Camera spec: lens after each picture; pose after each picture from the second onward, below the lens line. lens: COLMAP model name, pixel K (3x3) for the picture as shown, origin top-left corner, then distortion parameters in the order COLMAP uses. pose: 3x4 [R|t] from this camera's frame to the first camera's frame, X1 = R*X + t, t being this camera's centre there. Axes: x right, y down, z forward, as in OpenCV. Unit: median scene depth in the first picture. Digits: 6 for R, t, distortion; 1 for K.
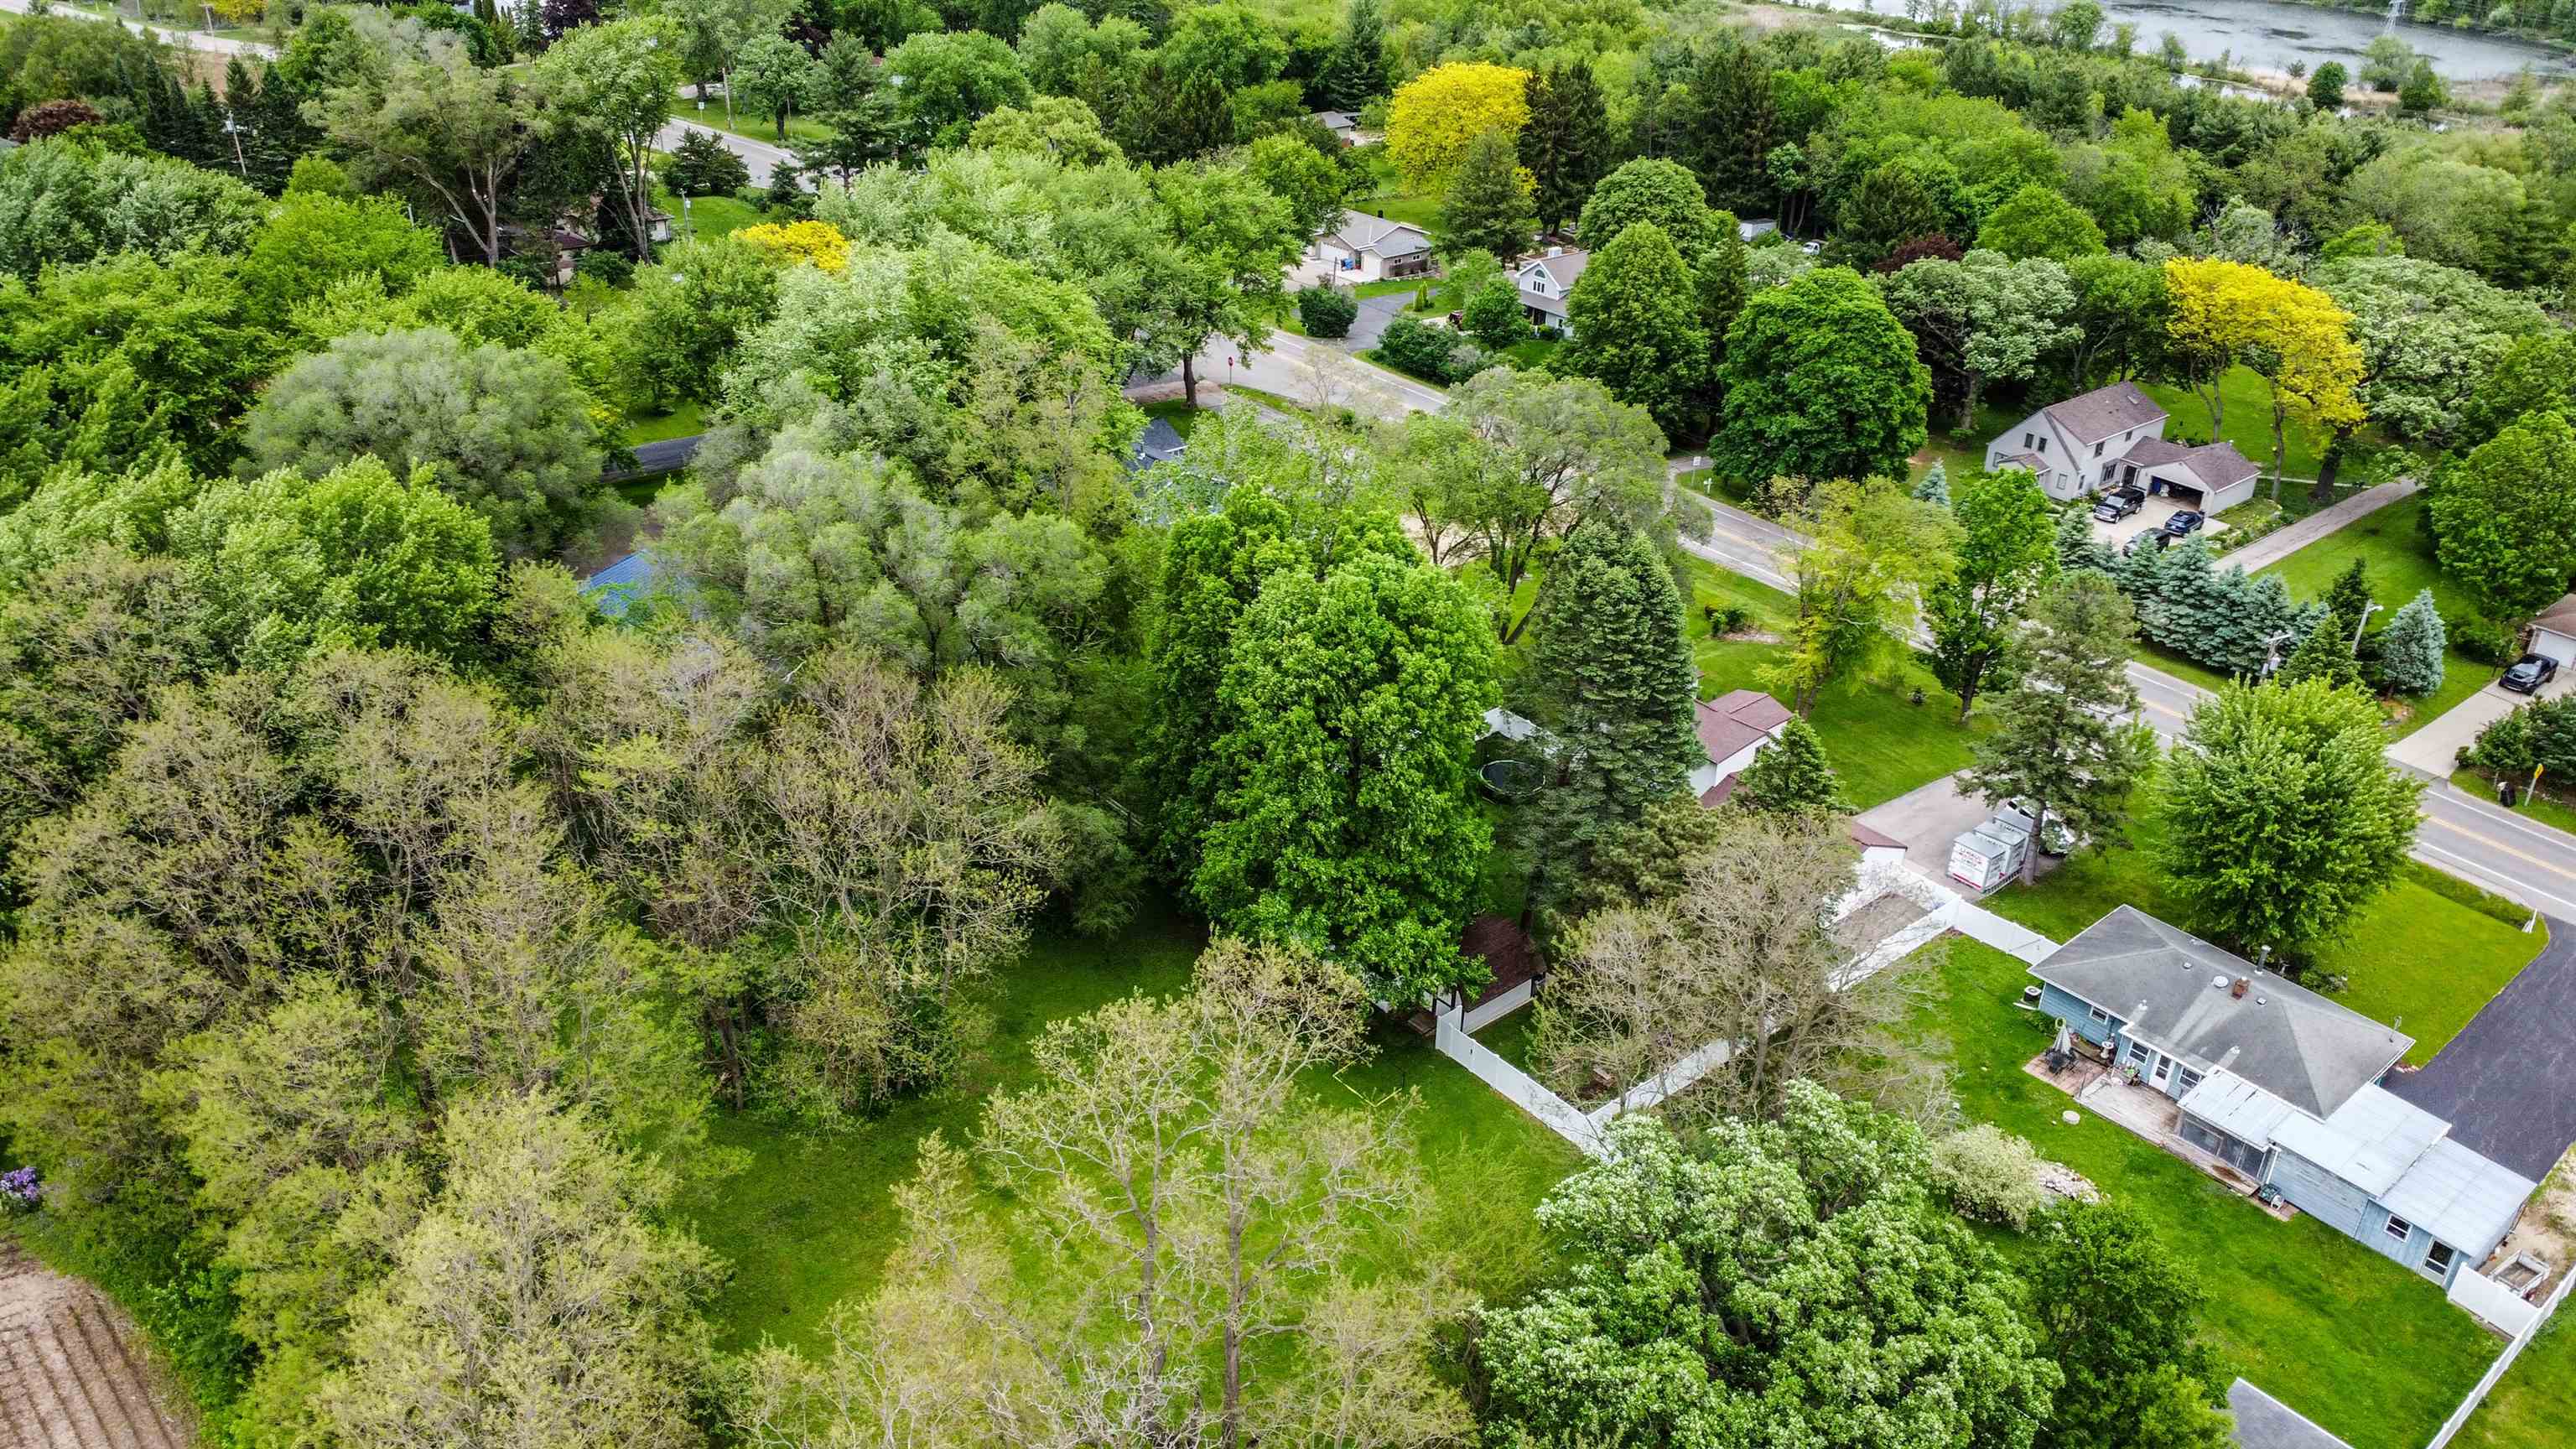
lens RADIAL K [[1867.6, 0, 1295.7], [0, 1867.6, 730.2], [0, 0, 1]] dist [-0.008794, -0.017039]
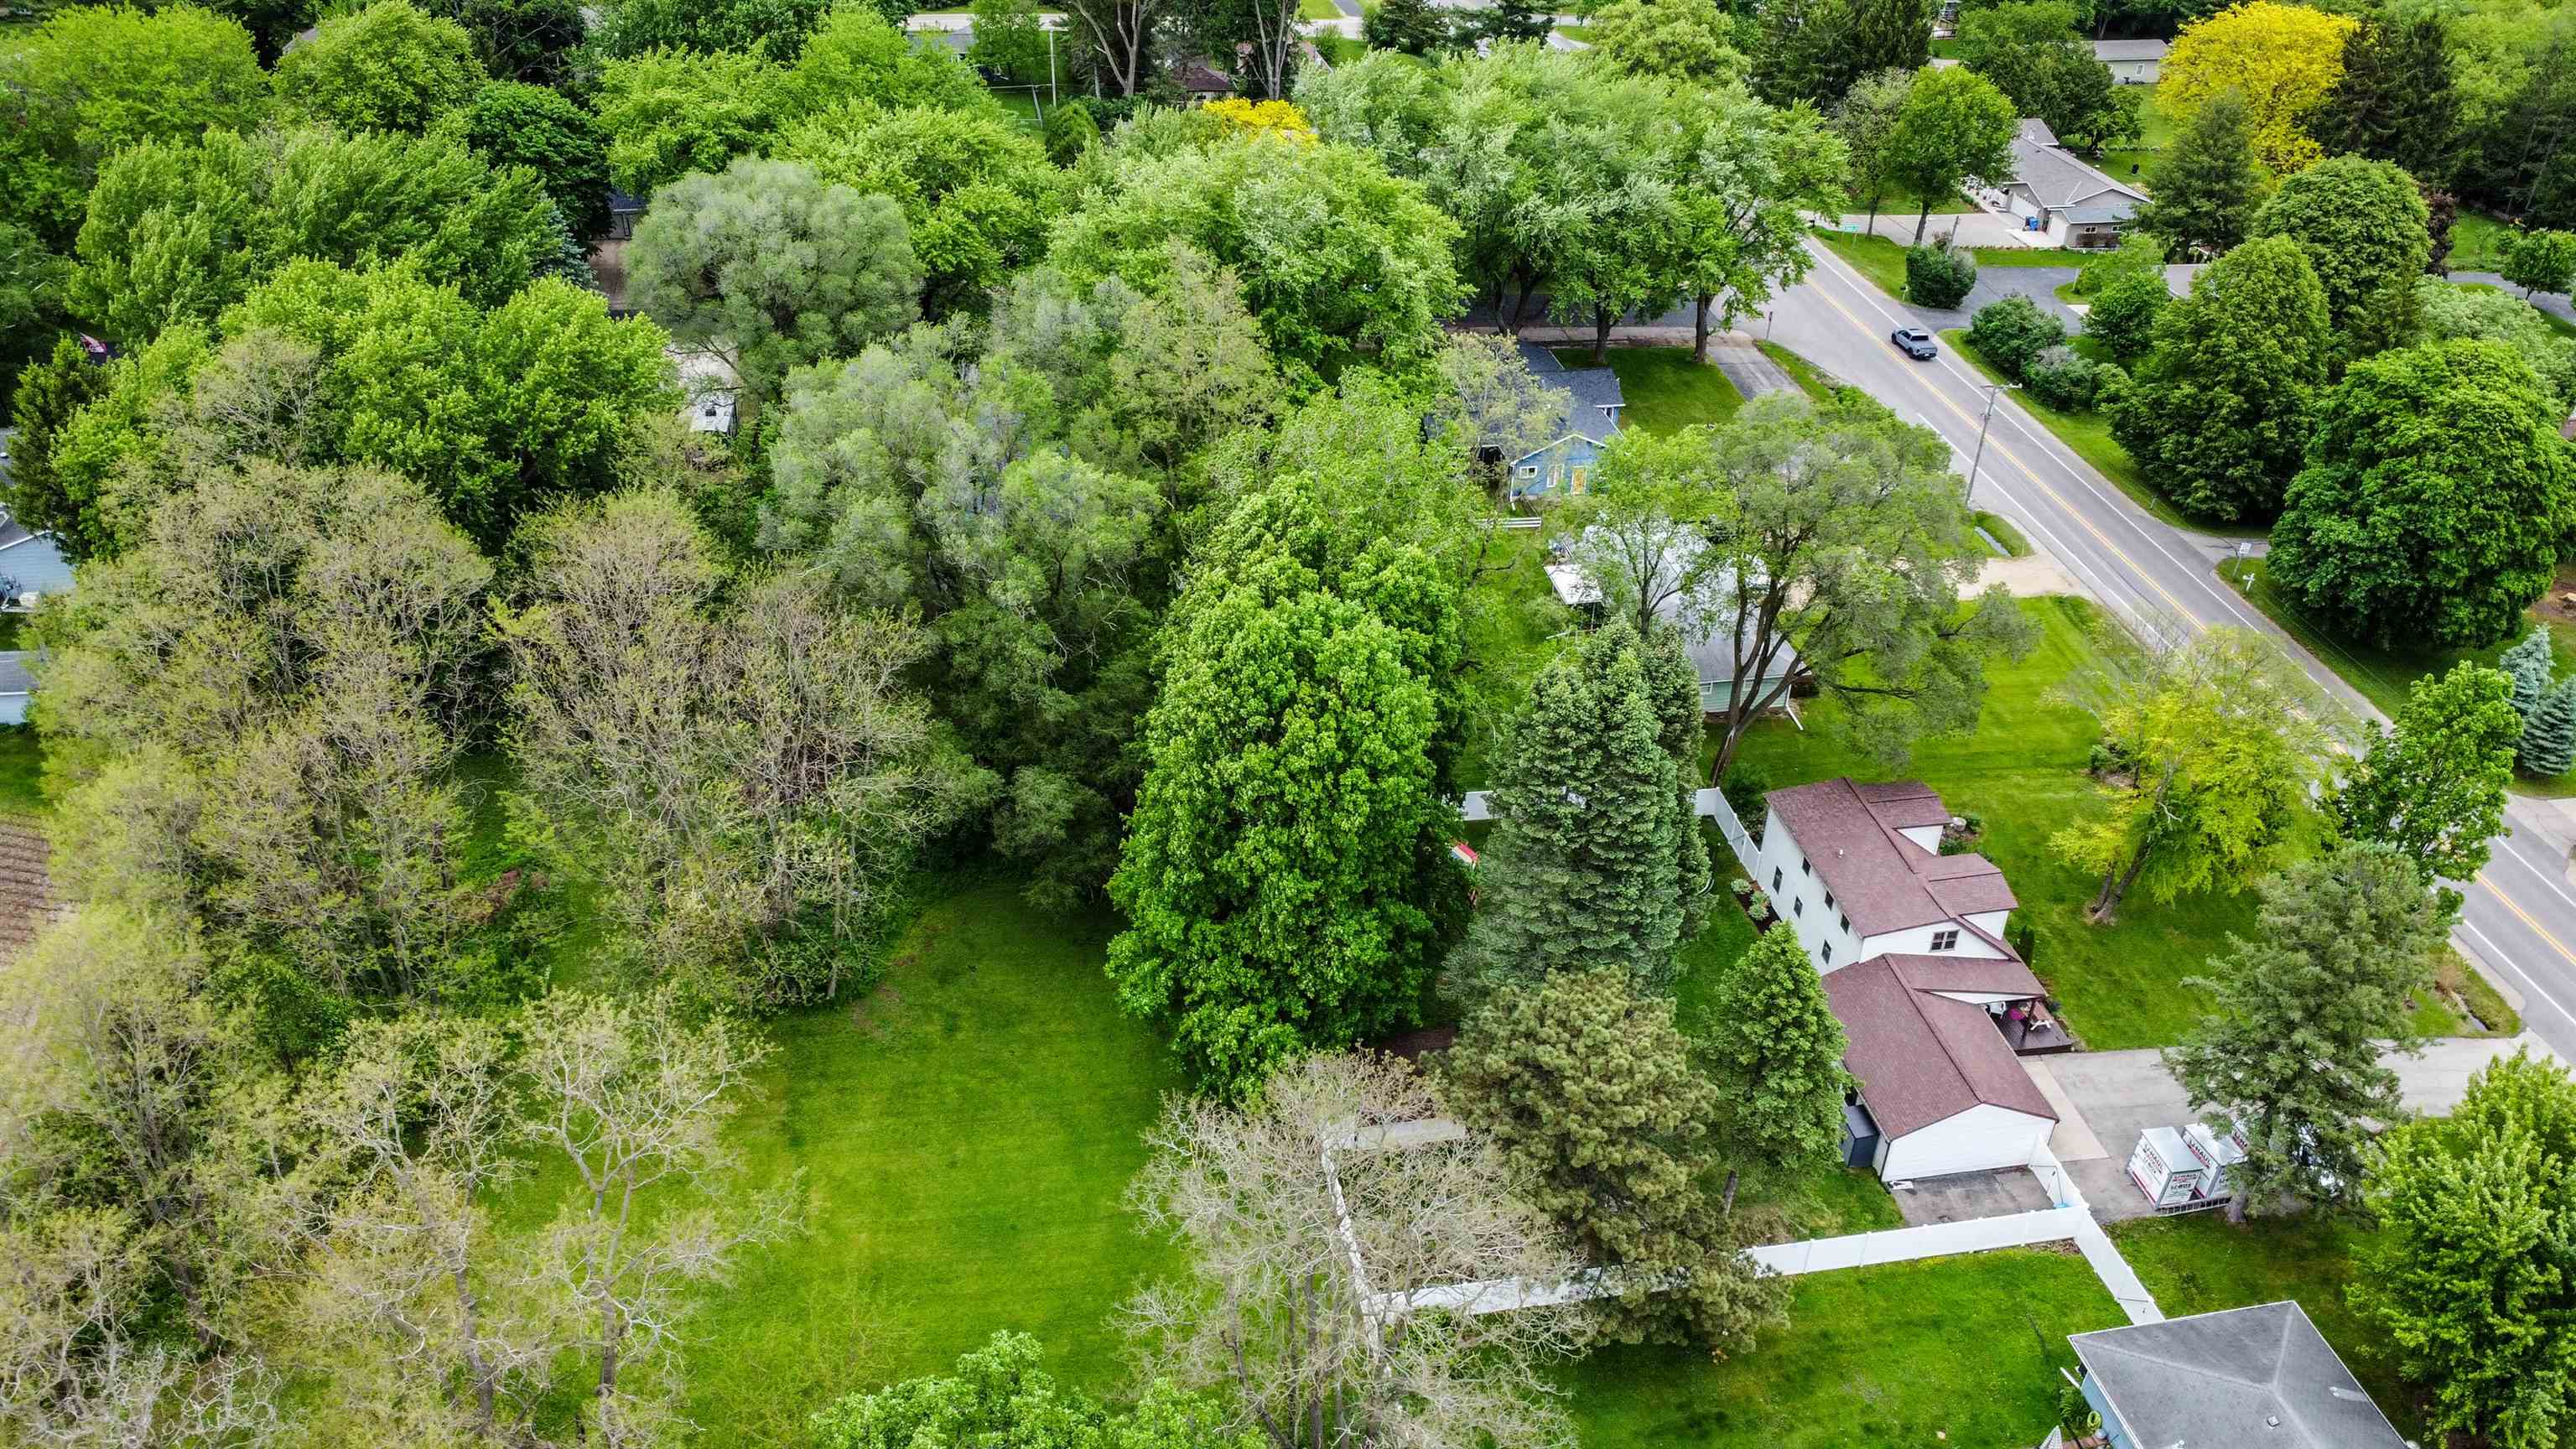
lens RADIAL K [[1867.6, 0, 1292.7], [0, 1867.6, 720.3], [0, 0, 1]] dist [-0.008794, -0.017039]
pose [[0.871451, 0.266890, -0.411514, 0.203986], [-0.238814, 0.963710, 0.119292, -0.070084], [0.428418, -0.005682, 0.903563, 0.107490]]
